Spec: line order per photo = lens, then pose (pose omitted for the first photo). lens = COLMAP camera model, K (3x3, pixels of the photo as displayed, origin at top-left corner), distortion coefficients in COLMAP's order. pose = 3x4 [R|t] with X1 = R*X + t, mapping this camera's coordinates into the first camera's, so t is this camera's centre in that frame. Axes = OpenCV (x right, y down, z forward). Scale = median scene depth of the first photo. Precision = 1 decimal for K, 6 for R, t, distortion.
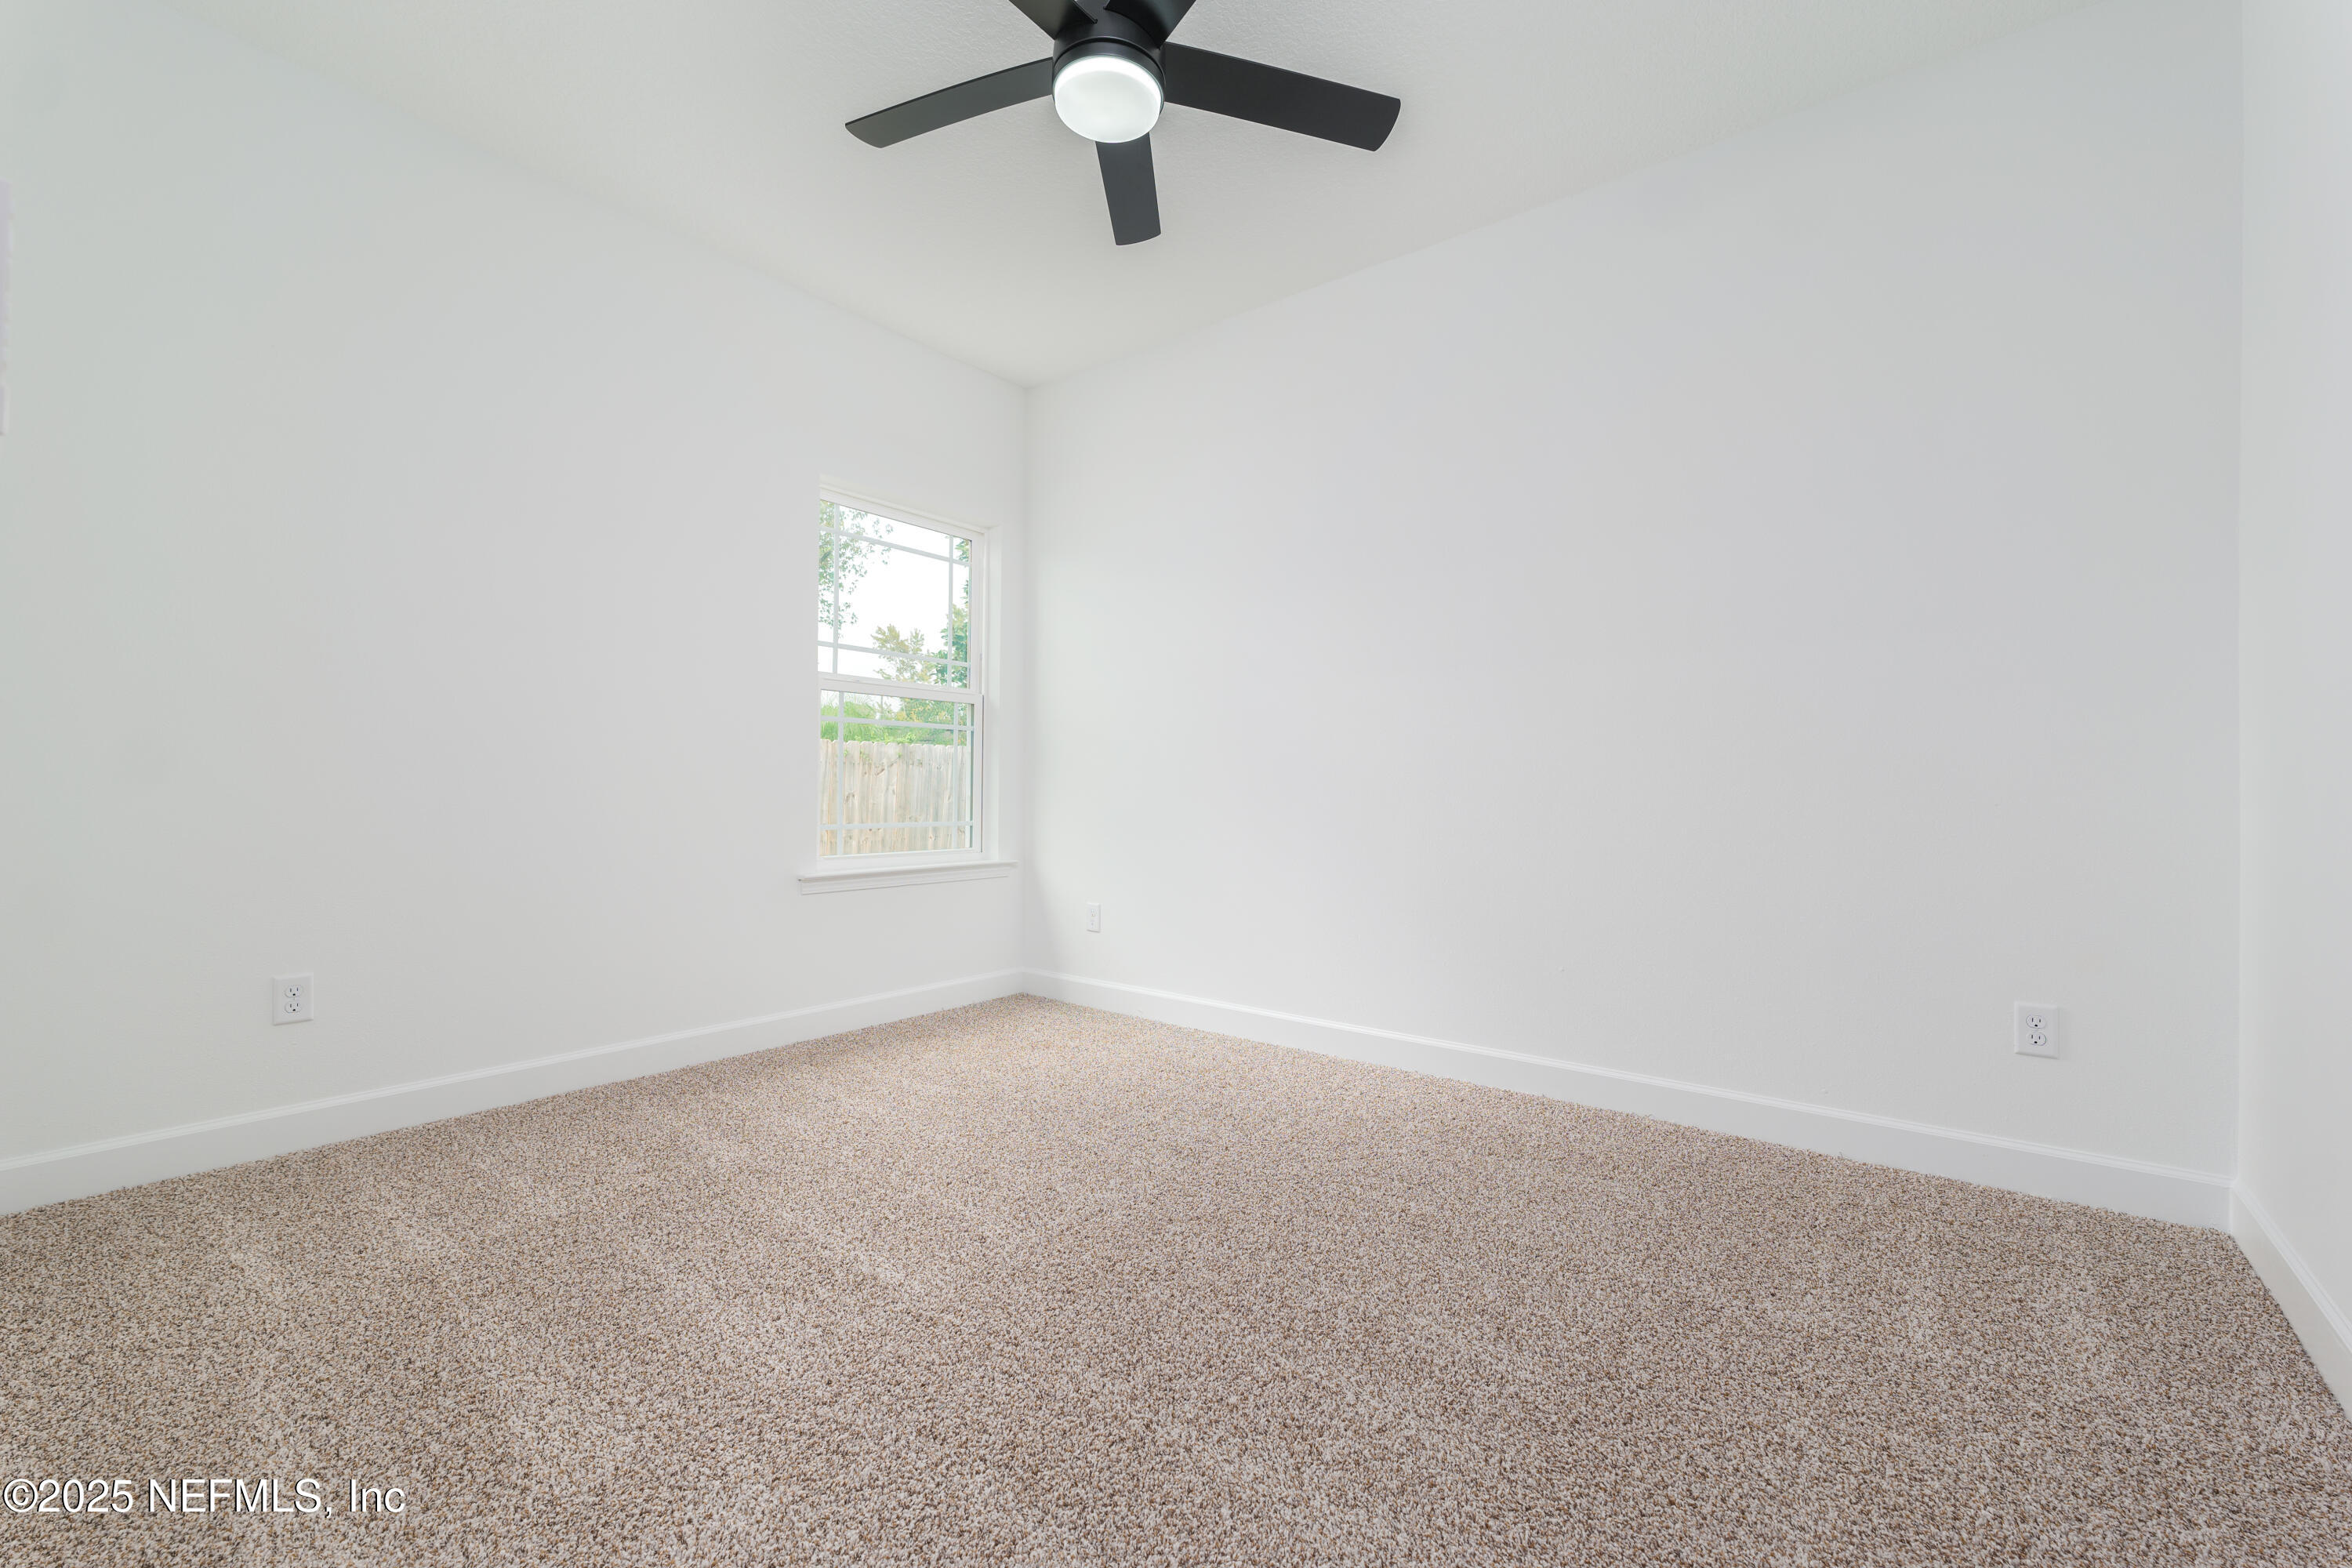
lens RADIAL K [[957.0, 0, 1172.7], [0, 957.0, 787.8], [0, 0, 1]] dist [0.000834, 0.000344]
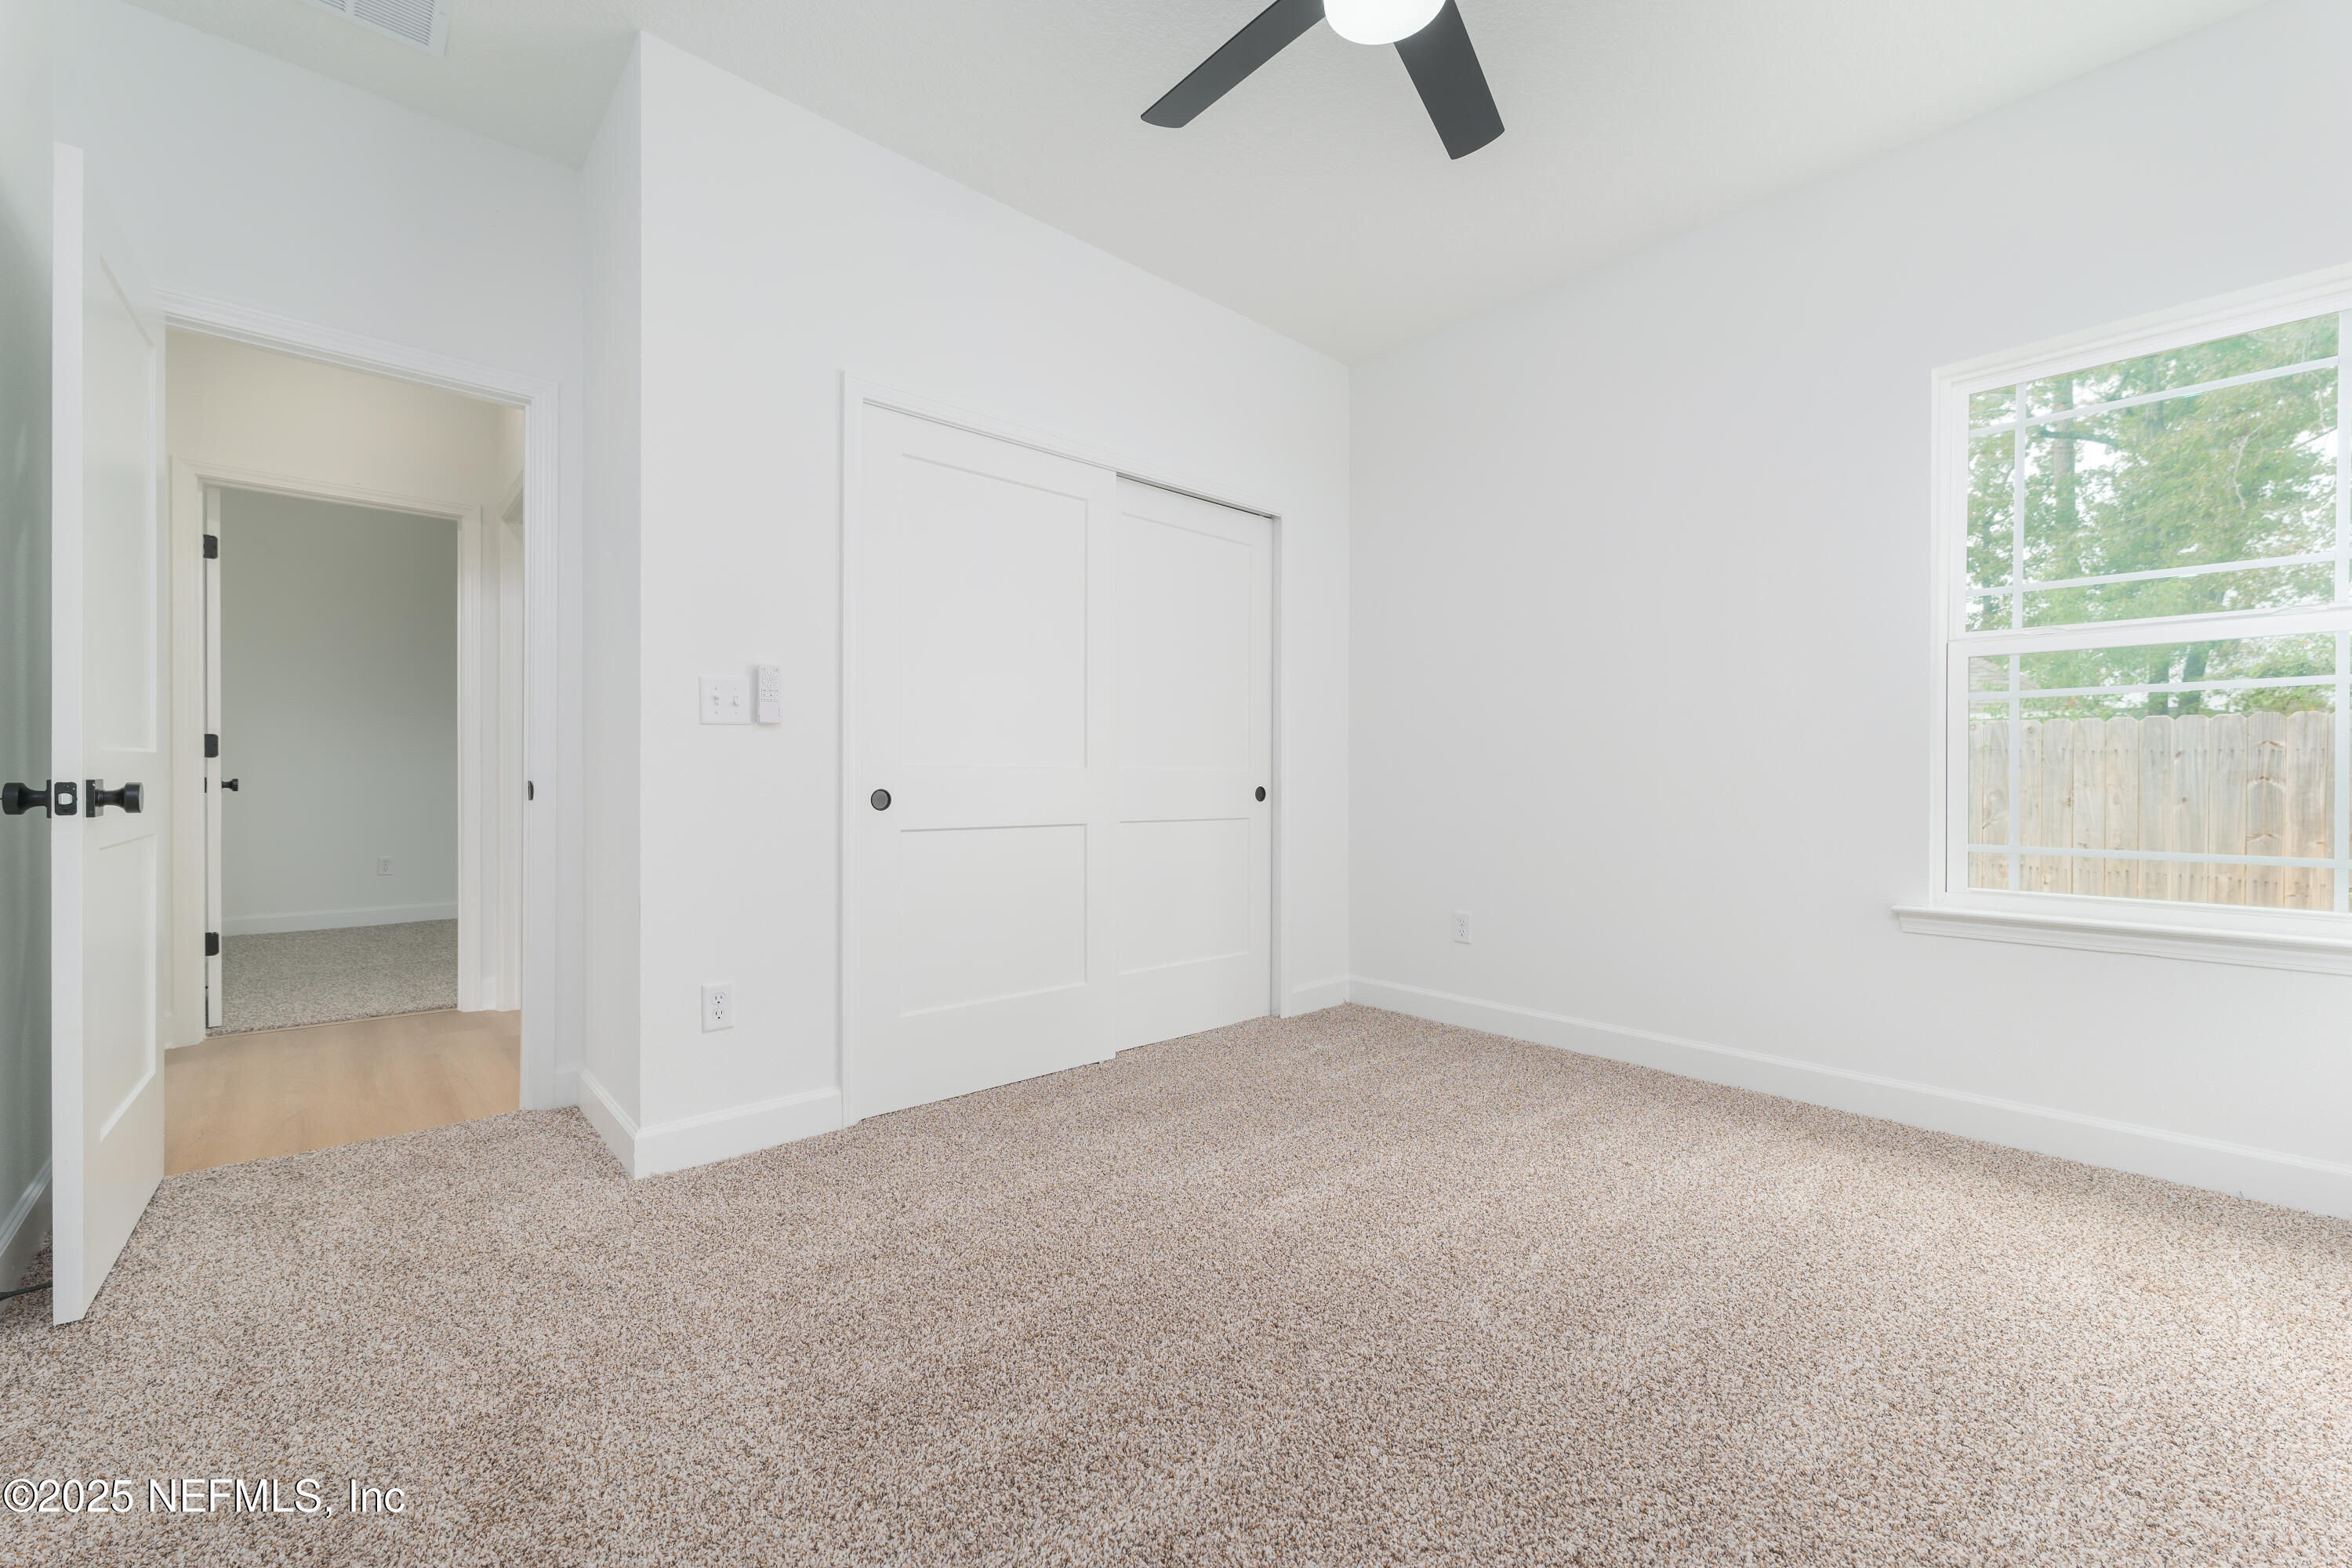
lens RADIAL K [[957.0, 0, 1172.7], [0, 957.0, 787.8], [0, 0, 1]] dist [0.000834, 0.000344]
pose [[-0.178902, -0.000845, -0.983867, 0.560232], [-0.000955, 0.999999, -0.000685, -0.001266], [0.983866, 0.000817, -0.178902, 0.679177]]
